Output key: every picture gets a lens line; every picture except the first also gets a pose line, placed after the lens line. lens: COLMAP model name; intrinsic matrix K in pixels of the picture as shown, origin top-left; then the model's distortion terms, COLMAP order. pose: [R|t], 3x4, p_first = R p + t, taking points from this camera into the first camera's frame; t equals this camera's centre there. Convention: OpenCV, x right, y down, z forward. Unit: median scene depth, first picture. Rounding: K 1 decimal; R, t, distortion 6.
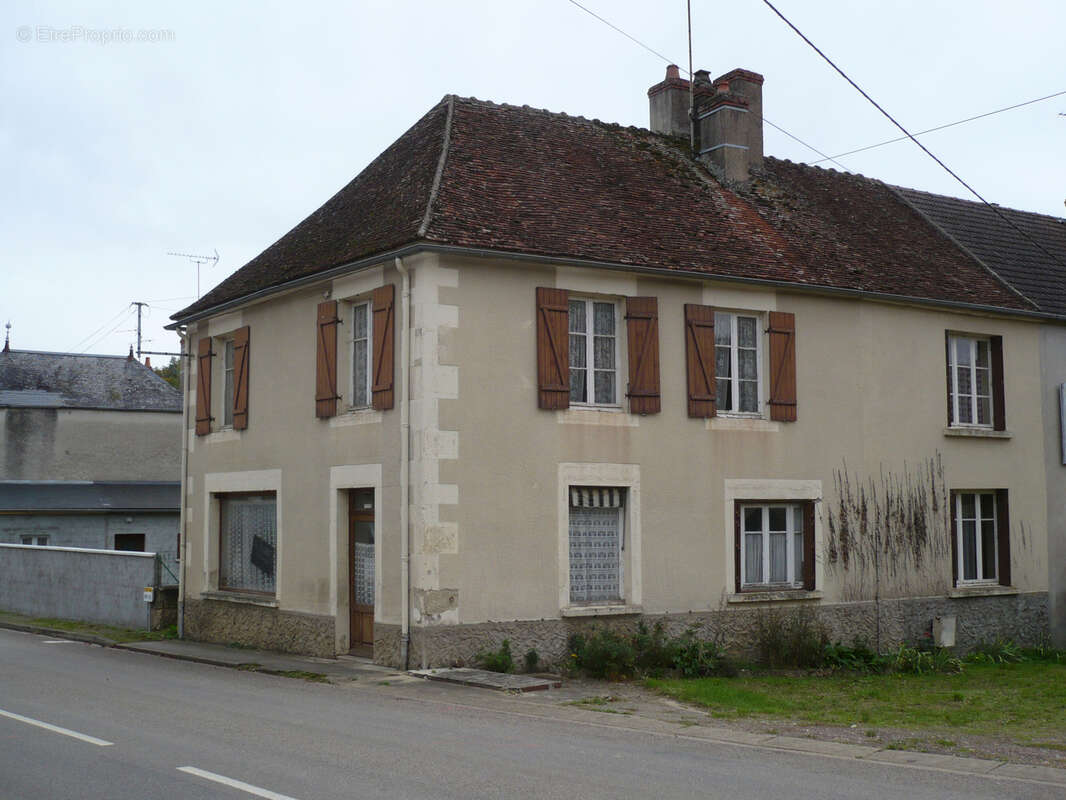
lens RADIAL K [[1184.0, 0, 546.5], [0, 1184.0, 405.7], [0, 0, 1]] dist [-0.072910, 0.016429]
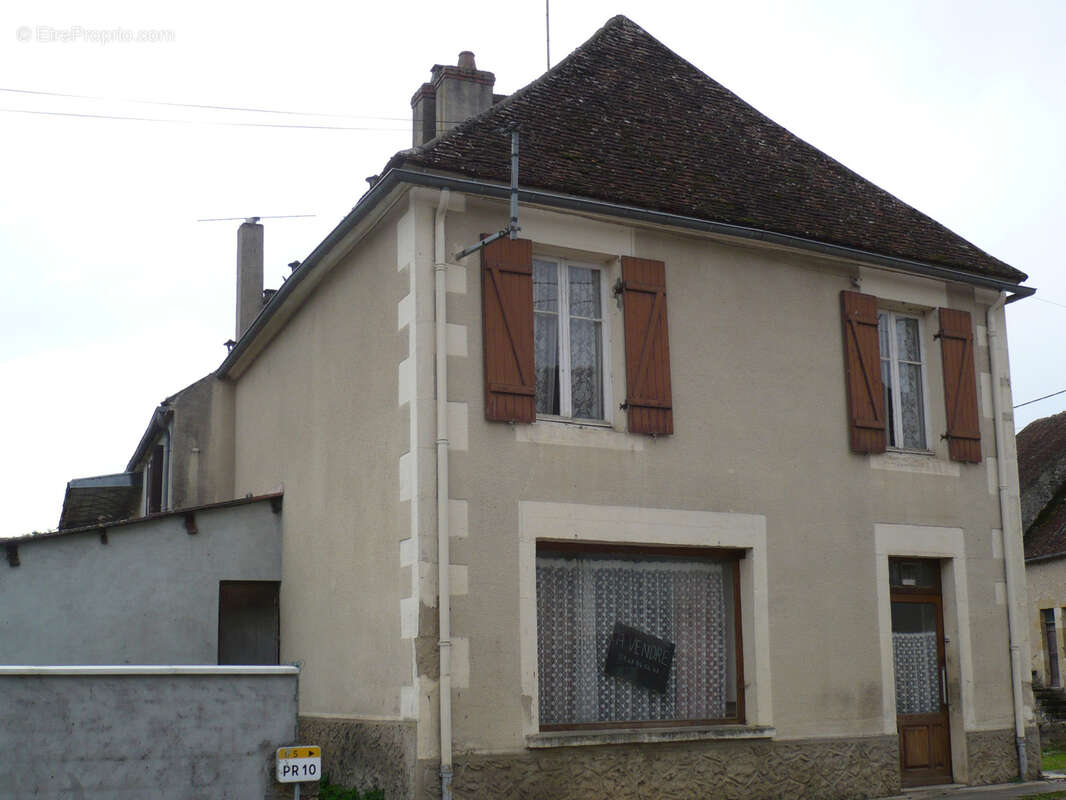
lens RADIAL K [[1486.9, 0, 549.8], [0, 1486.9, 416.9], [0, 0, 1]] dist [-0.062444, -0.049882]
pose [[0.139303, 0.180898, 0.973586, -1.037901], [-0.073618, 0.982344, -0.171992, 0.149086], [-0.987510, -0.047714, 0.150161, 1.011776]]
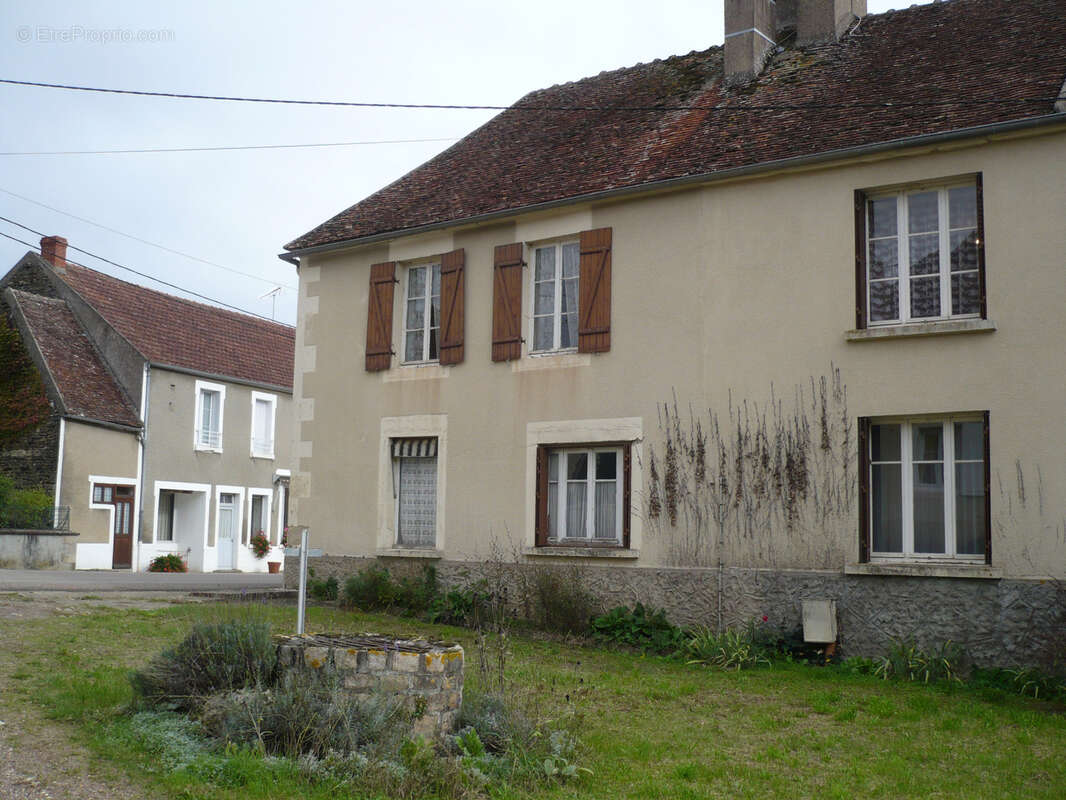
lens RADIAL K [[1184.0, 0, 546.5], [0, 1184.0, 405.7], [0, 0, 1]] dist [-0.072910, 0.016429]
pose [[0.441628, -0.087694, -0.892902, 0.974052], [0.061178, 0.995839, -0.067545, 0.110401], [0.895110, -0.024796, 0.445155, 0.585344]]
